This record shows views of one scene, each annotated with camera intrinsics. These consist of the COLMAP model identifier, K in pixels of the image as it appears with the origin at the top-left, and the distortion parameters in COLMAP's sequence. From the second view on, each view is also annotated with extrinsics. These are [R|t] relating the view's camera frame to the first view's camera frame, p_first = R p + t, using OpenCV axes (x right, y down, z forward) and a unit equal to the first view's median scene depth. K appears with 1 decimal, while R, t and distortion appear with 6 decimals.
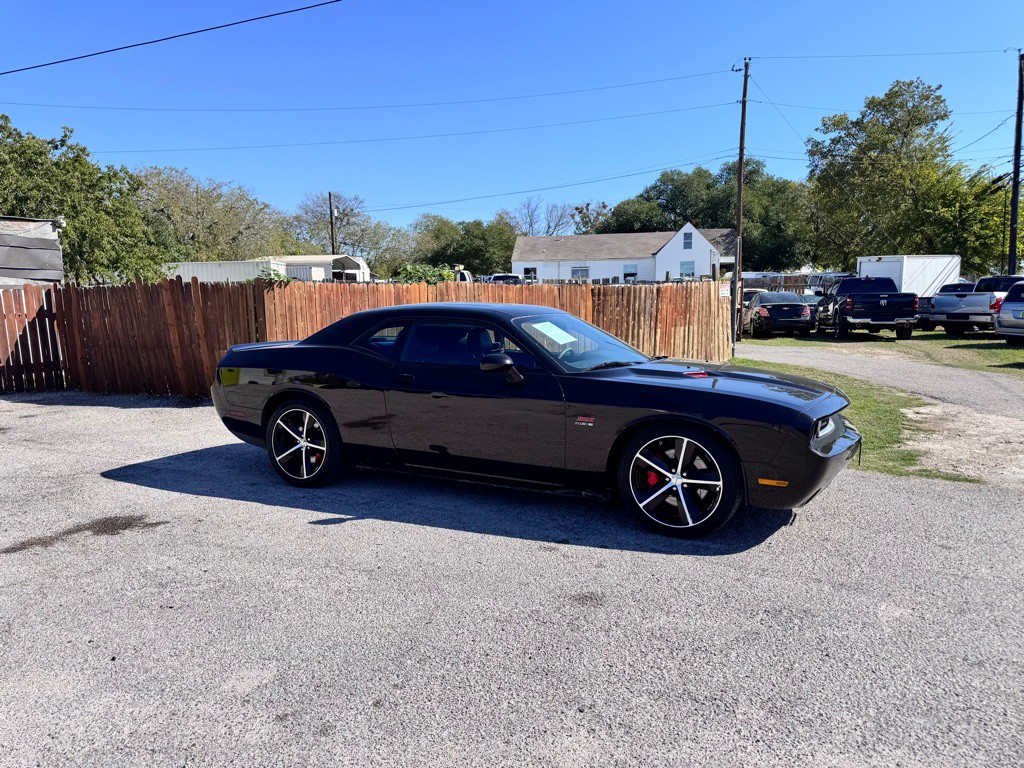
lens RADIAL K [[720.2, 0, 508.5], [0, 720.2, 374.8], [0, 0, 1]] dist [0.081137, -0.118311]
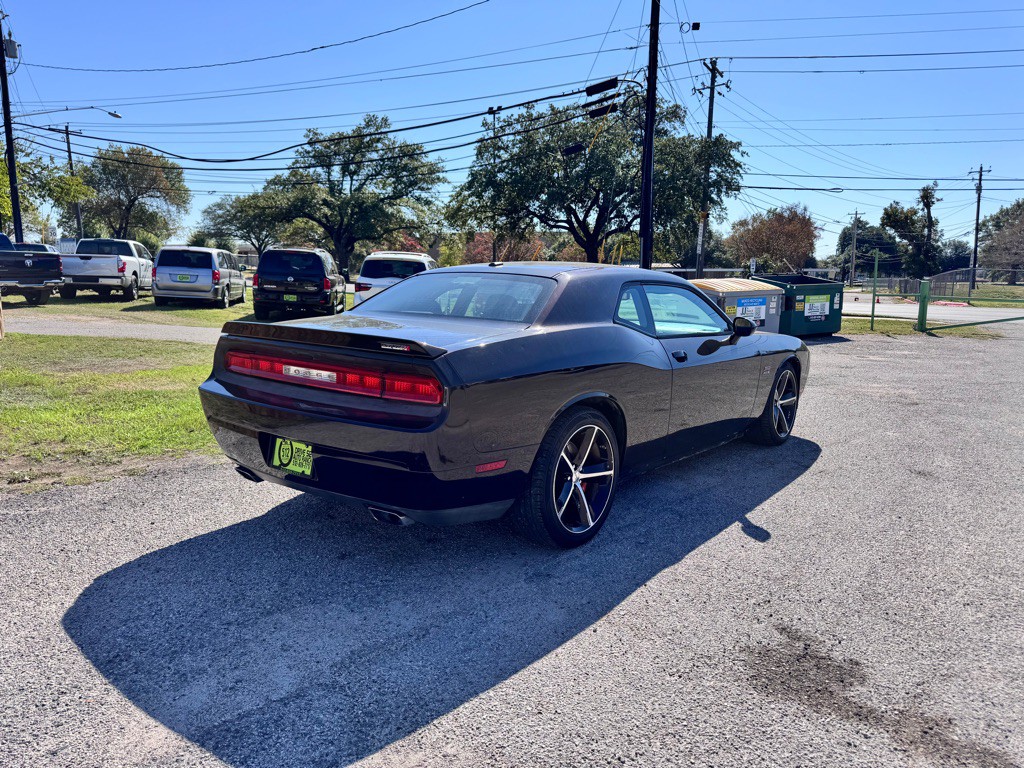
lens RADIAL K [[722.1, 0, 512.0], [0, 722.1, 384.0], [0, 0, 1]] dist [0.057376, -0.066363]
pose [[0.189961, -0.132653, 0.972789, -0.218114], [0.070452, 0.990118, 0.121259, -0.016913], [-0.979261, 0.045501, 0.197429, 0.222220]]
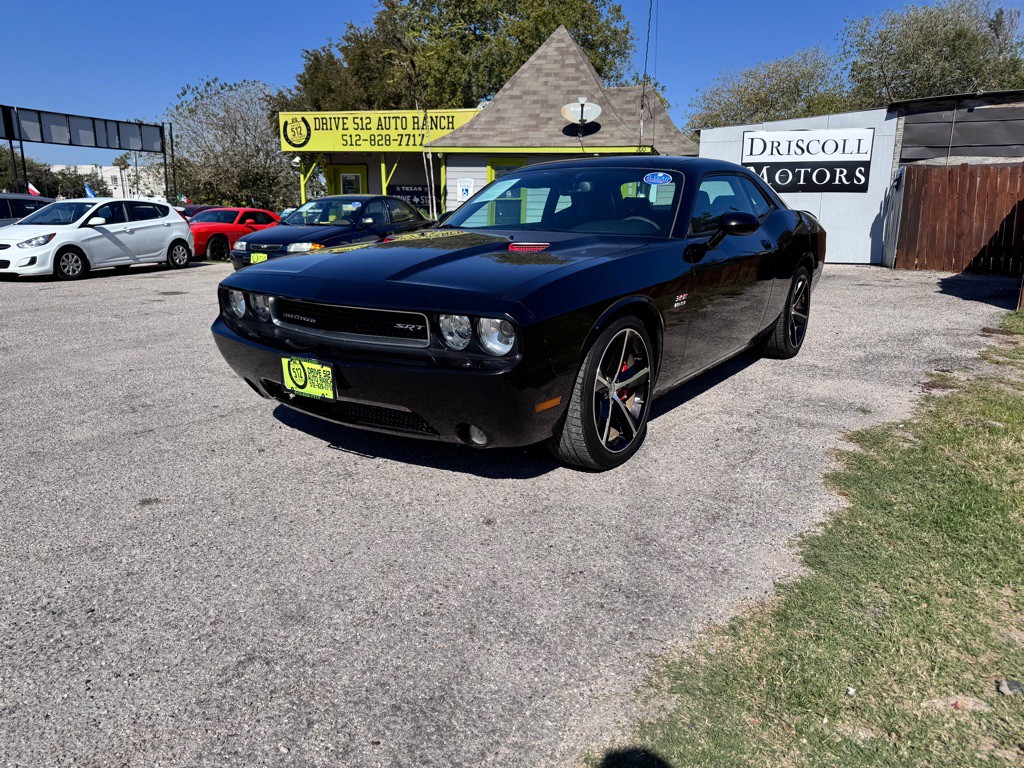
lens RADIAL K [[731.3, 0, 512.0], [0, 731.3, 384.0], [0, 0, 1]] dist [0.026717, -0.041730]
pose [[-0.131958, 0.240173, -0.961719, 0.208307], [-0.090503, 0.963232, 0.252968, -0.012570], [0.987115, 0.120420, -0.105370, 0.244642]]
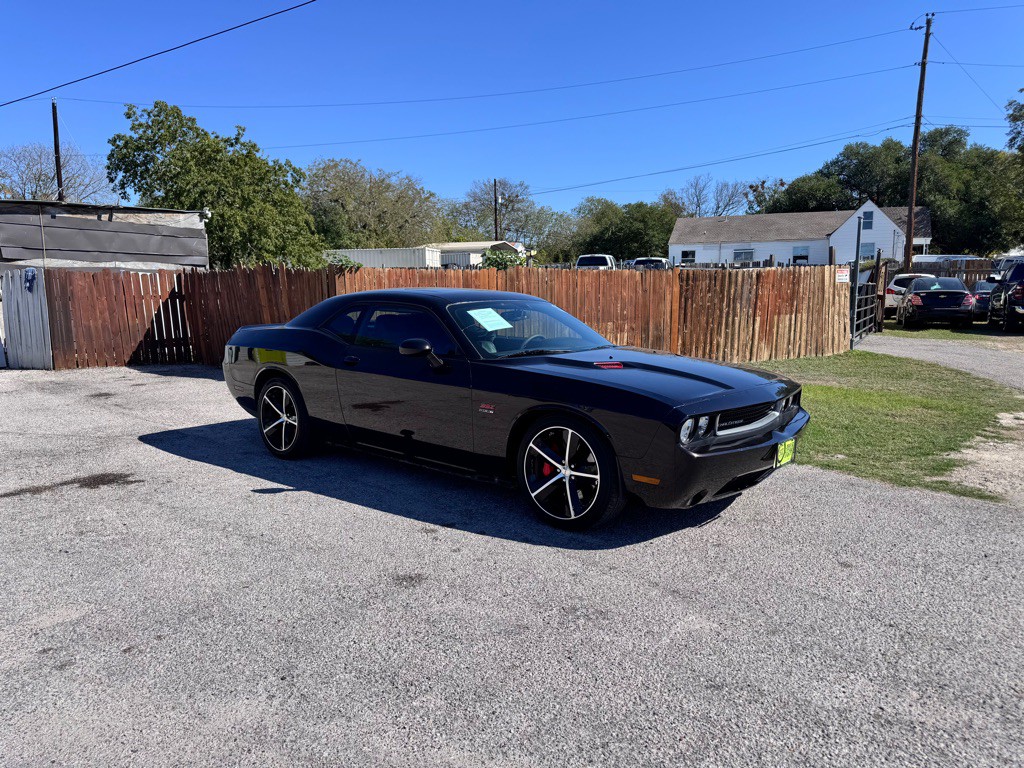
lens RADIAL K [[722.1, 0, 512.0], [0, 722.1, 384.0], [0, 0, 1]] dist [0.057376, -0.066363]
pose [[0.973327, 0.036351, -0.226523, 0.069273], [-0.028880, 0.998927, 0.036205, -0.001060], [0.227596, -0.028698, 0.973333, 0.007082]]
